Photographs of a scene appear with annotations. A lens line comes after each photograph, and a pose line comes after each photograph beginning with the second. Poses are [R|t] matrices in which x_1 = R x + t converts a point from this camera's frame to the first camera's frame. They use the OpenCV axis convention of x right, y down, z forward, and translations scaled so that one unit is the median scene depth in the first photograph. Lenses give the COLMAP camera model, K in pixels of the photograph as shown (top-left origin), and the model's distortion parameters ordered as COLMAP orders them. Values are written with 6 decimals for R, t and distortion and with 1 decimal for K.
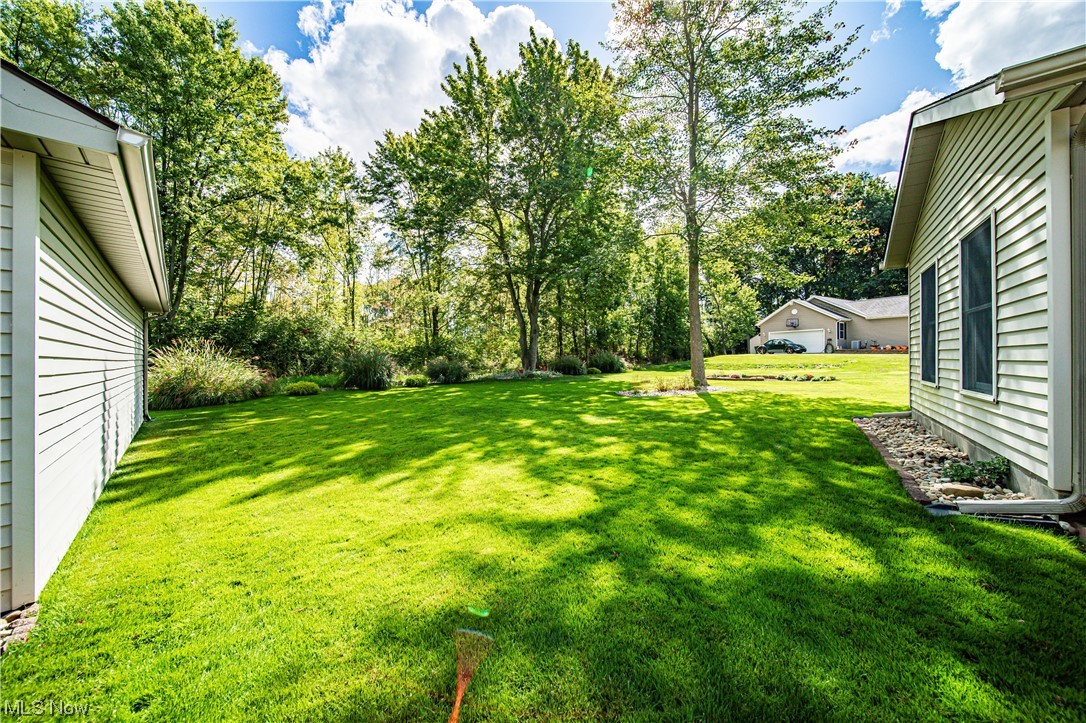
lens RADIAL K [[379.2, 0, 541.2], [0, 379.2, 355.3], [0, 0, 1]] dist [-0.006018, -0.000200]
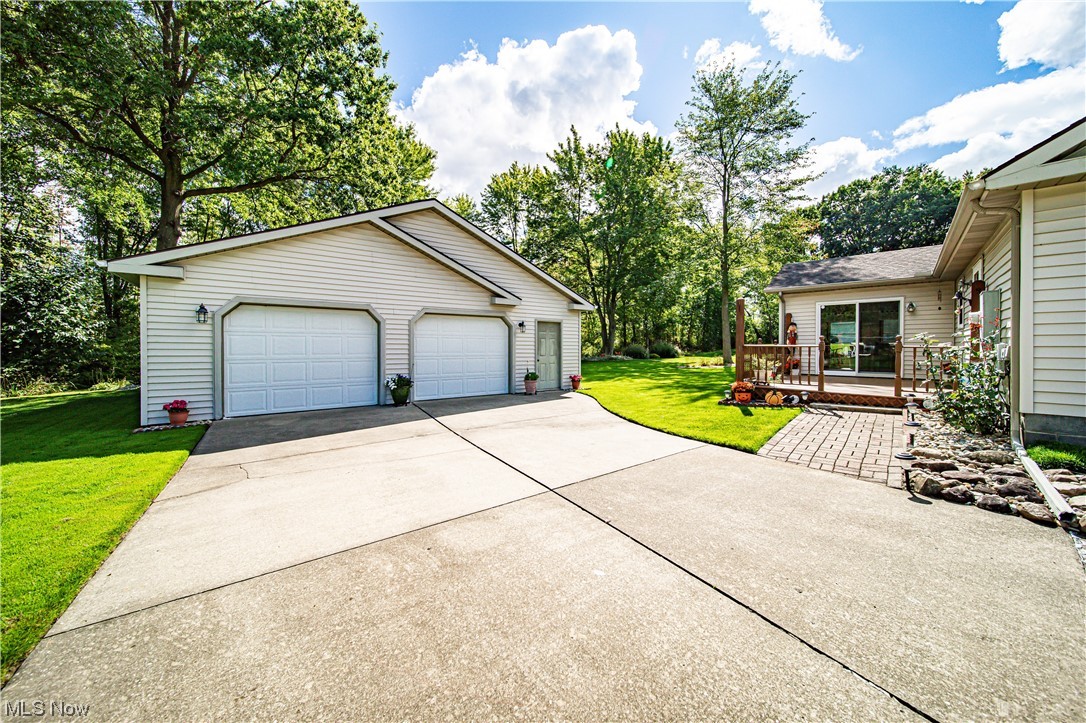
lens RADIAL K [[380.8, 0, 538.6], [0, 380.8, 351.3], [0, 0, 1]] dist [0.000738, 0.000075]
pose [[0.991883, 0.004714, -0.127065, -0.104779], [-0.002161, 0.999793, 0.020218, -0.002015], [0.127134, -0.019779, 0.991688, -0.419911]]
